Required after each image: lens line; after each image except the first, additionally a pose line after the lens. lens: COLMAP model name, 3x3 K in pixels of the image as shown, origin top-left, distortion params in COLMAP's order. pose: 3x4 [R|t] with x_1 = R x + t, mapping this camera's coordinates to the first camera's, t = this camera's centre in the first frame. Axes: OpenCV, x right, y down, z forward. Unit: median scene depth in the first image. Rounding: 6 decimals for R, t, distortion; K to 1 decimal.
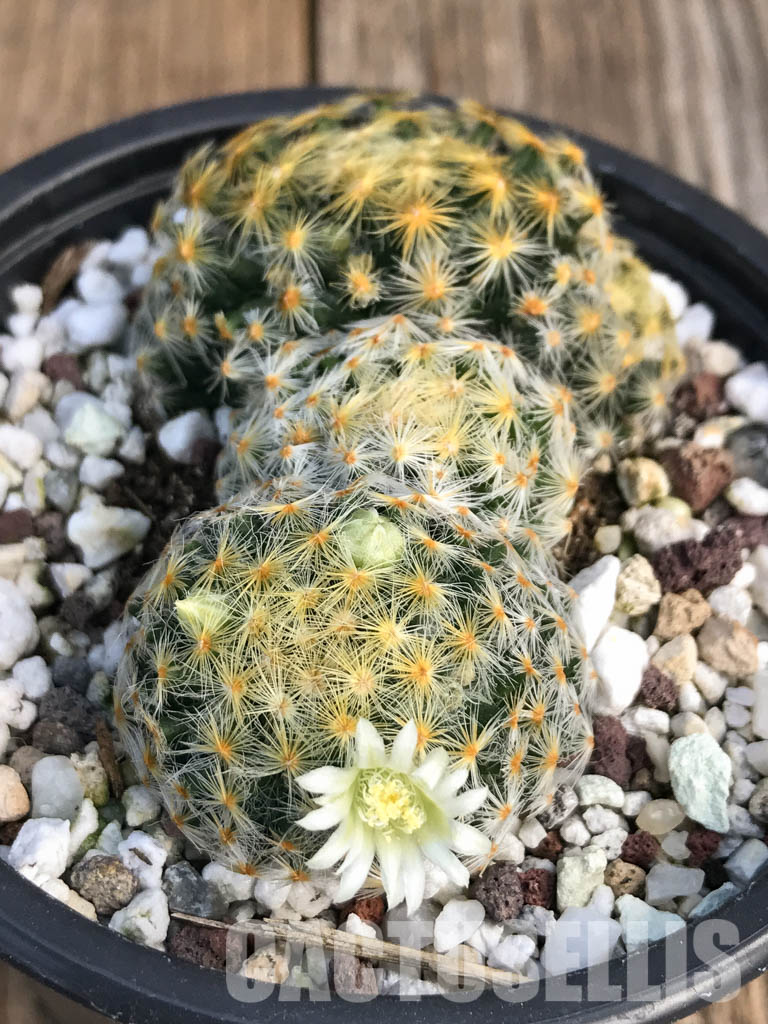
lens RADIAL K [[1330.9, 0, 343.8], [0, 1330.9, 511.8], [0, 0, 1]] dist [0.018595, -0.051829]
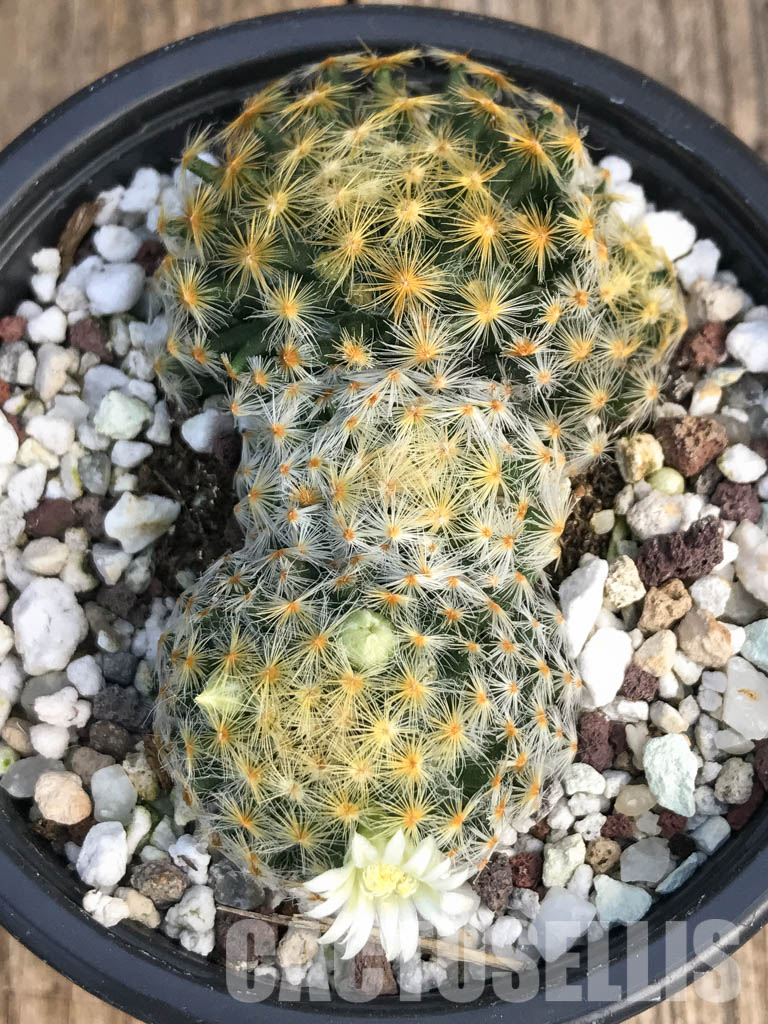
lens RADIAL K [[1297.1, 0, 384.0], [0, 1297.1, 512.0], [0, 0, 1]] dist [0.015919, 0.031331]
pose [[0.998972, -0.032532, -0.031577, 0.061312], [0.040211, 0.957489, 0.285652, -0.326673], [0.020942, -0.286628, 0.957813, -0.007977]]
